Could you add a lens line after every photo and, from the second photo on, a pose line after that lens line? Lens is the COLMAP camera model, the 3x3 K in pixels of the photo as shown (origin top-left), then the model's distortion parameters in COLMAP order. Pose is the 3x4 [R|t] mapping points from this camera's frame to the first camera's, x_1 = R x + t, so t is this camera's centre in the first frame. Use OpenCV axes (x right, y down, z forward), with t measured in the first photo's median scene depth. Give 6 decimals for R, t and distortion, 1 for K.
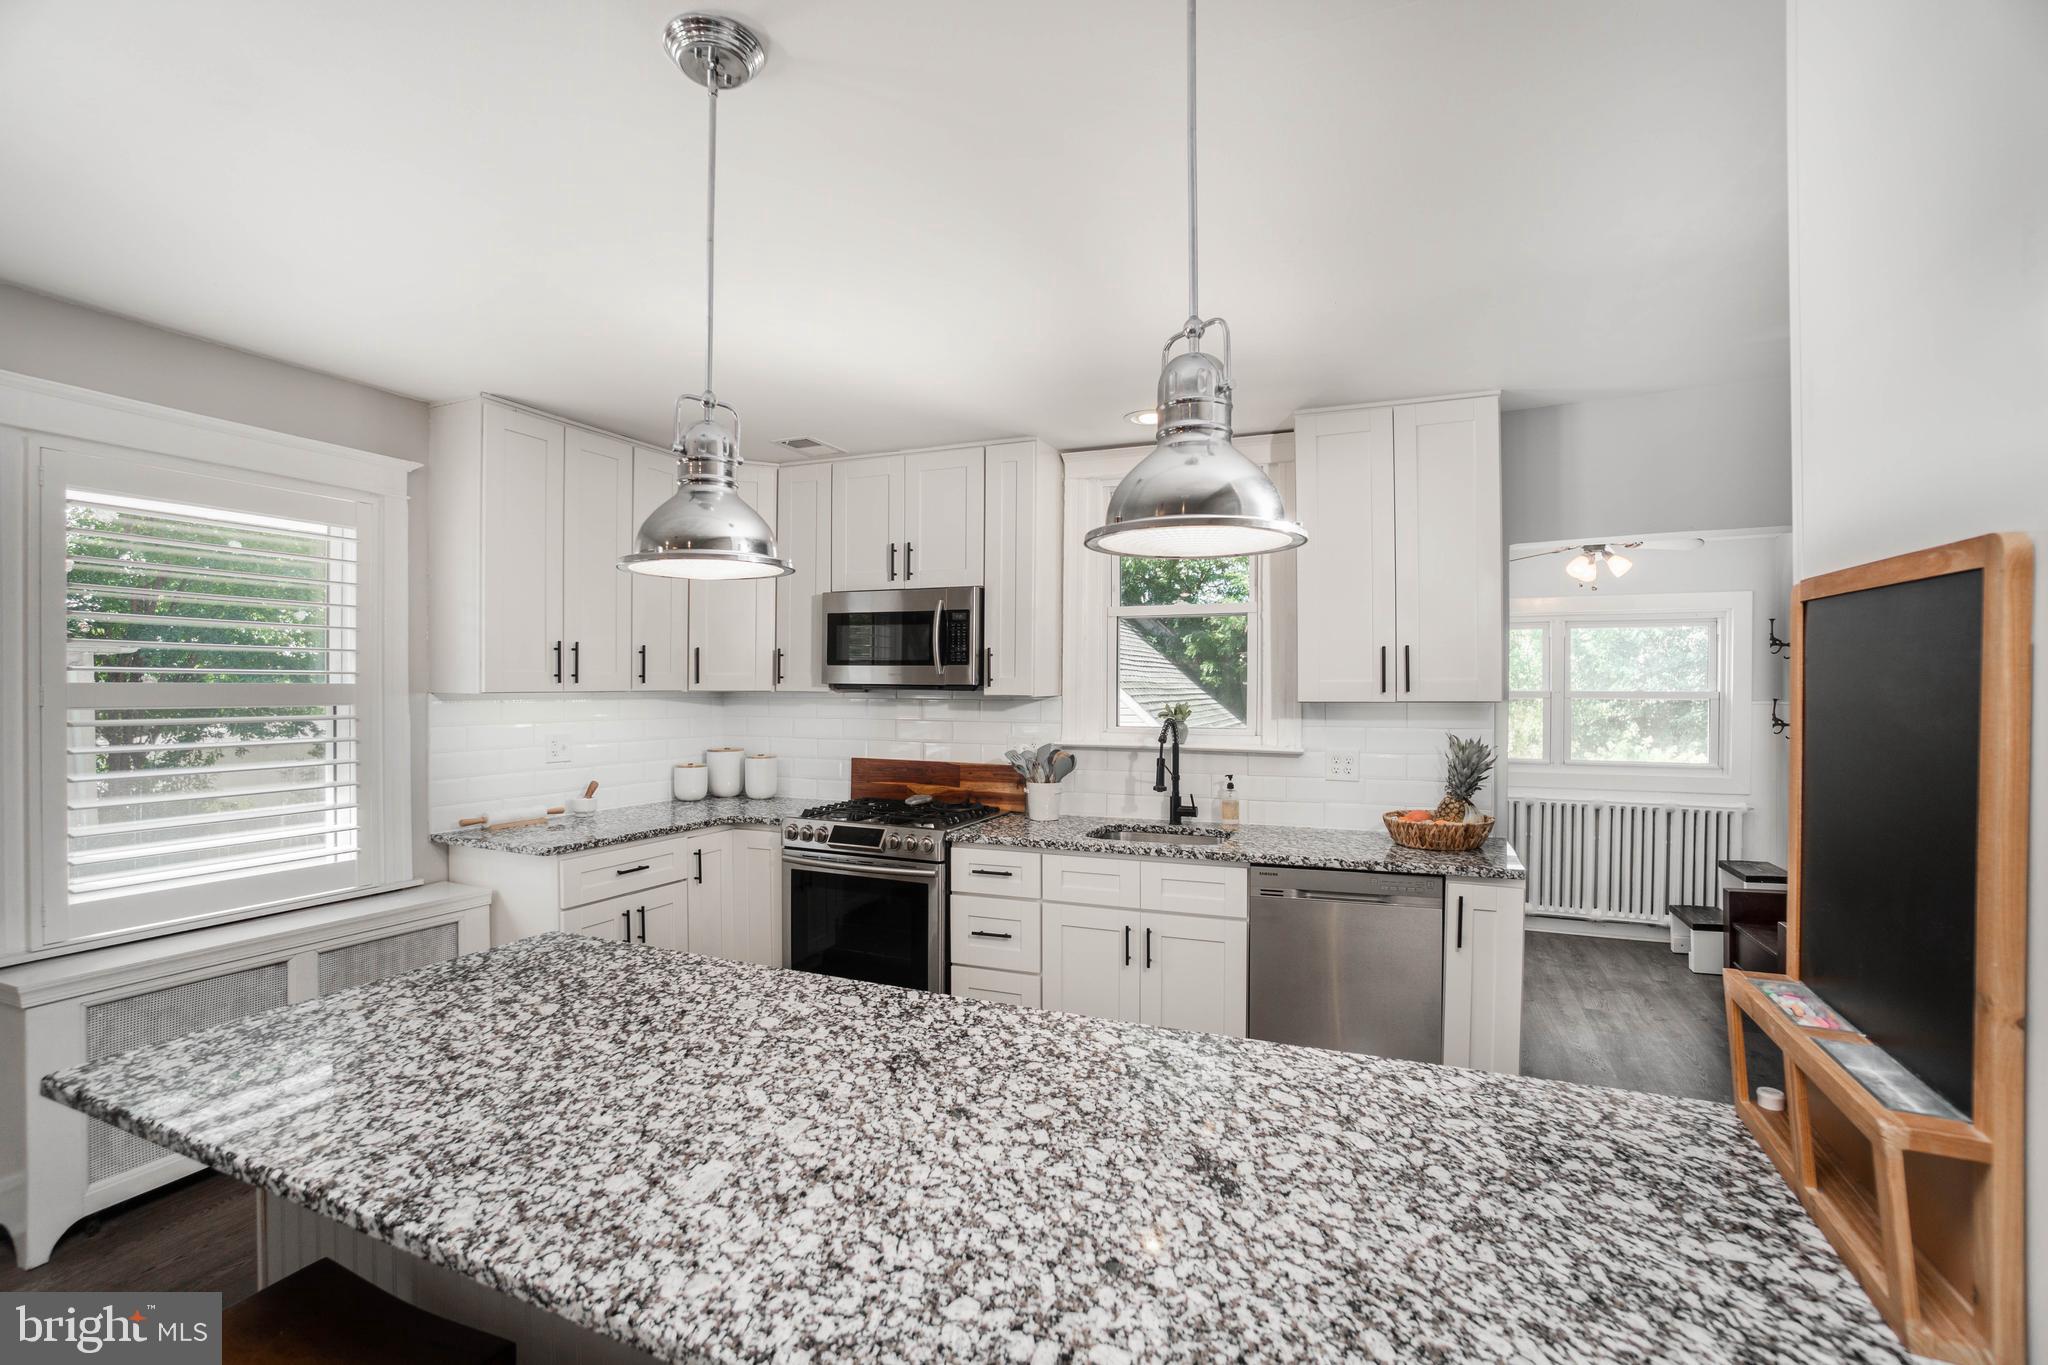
lens RADIAL K [[906.6, 0, 1024.0], [0, 906.6, 682.5], [0, 0, 1]] dist [-0.002978, -0.000290]
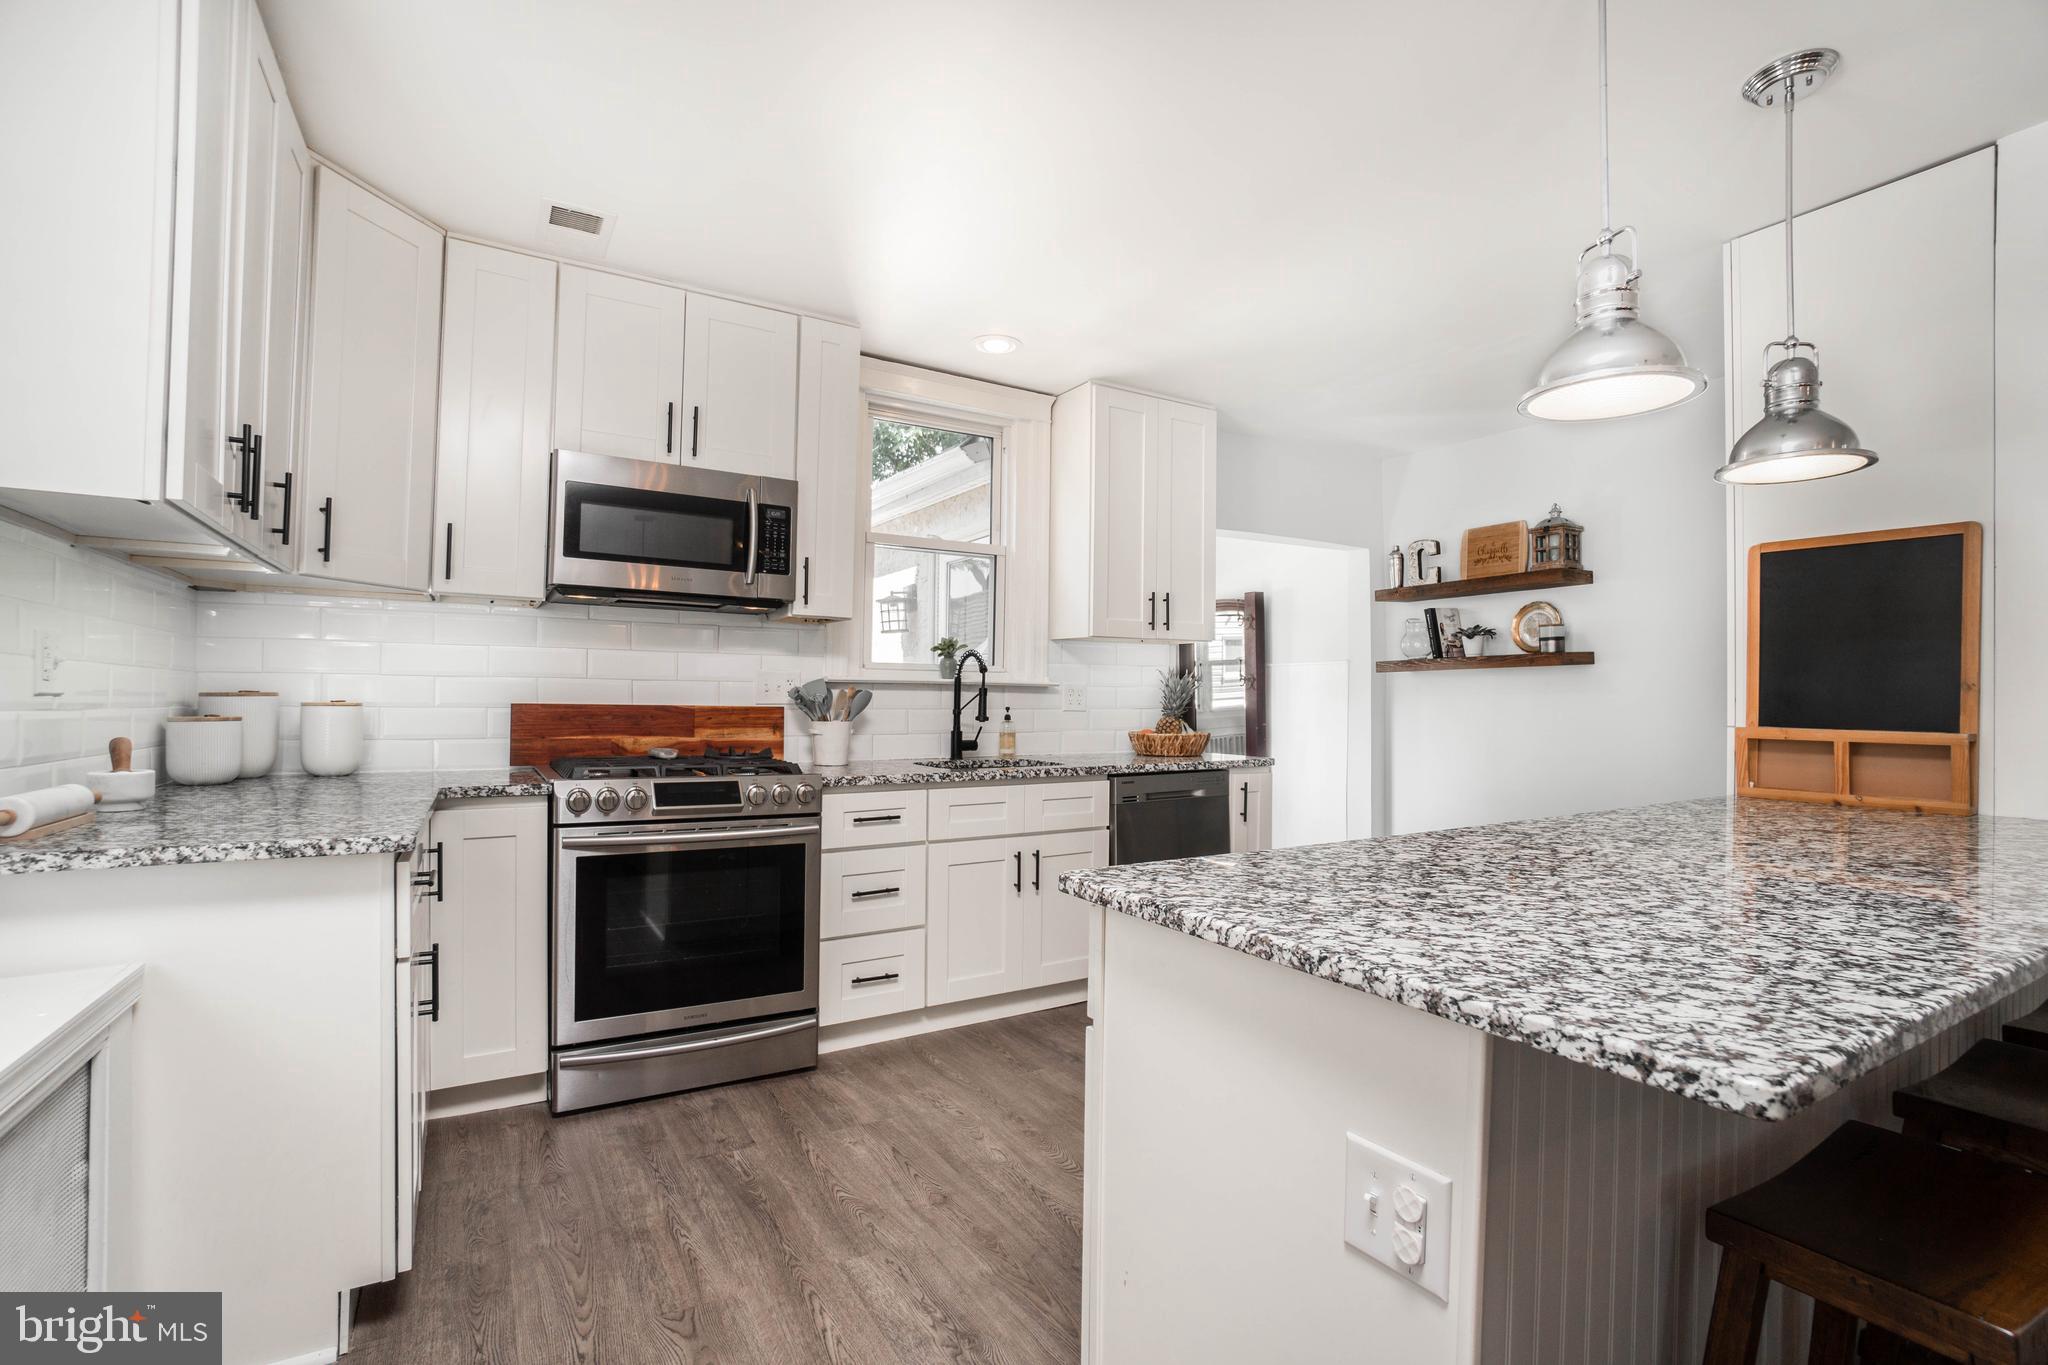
lens RADIAL K [[897.0, 0, 1014.3], [0, 897.0, 692.6], [0, 0, 1]] dist [-0.054875, 0.000059]
pose [[0.601693, 0.006976, 0.798697, -0.608022], [-0.011096, 0.999938, -0.000374, 0.087882], [-0.798651, -0.008637, 0.601733, 0.383192]]
